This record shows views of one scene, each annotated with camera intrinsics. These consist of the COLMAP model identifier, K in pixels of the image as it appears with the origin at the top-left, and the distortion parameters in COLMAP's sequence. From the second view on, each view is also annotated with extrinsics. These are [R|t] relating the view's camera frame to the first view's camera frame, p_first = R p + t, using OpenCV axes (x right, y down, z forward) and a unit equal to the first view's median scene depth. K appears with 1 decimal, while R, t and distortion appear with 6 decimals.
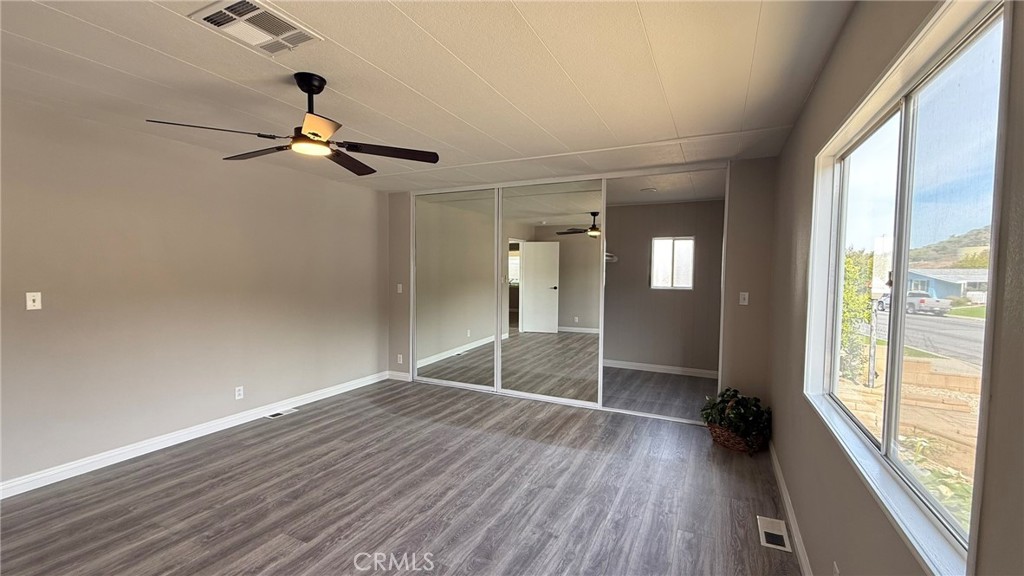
lens RADIAL K [[409.8, 0, 512.3], [0, 409.8, 287.9], [0, 0, 1]] dist [0.000473, 0.000104]
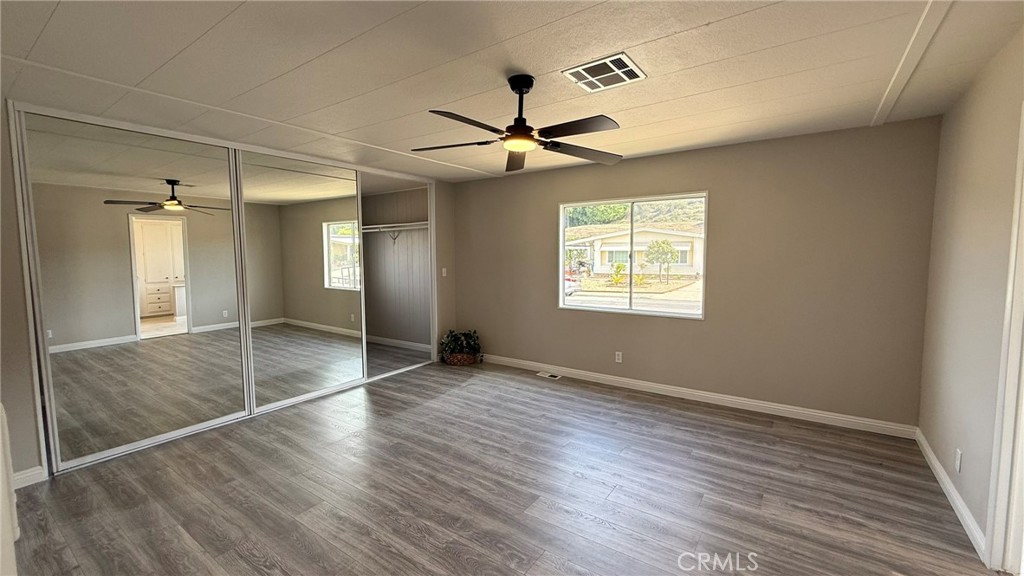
lens RADIAL K [[406.1, 0, 508.9], [0, 406.1, 286.7], [0, 0, 1]] dist [0.000123, -0.000025]
pose [[0.189532, -0.091905, 0.977564, -1.011888], [0.049871, 0.995226, 0.083897, -0.041723], [-0.980607, 0.032851, 0.193210, 0.540326]]
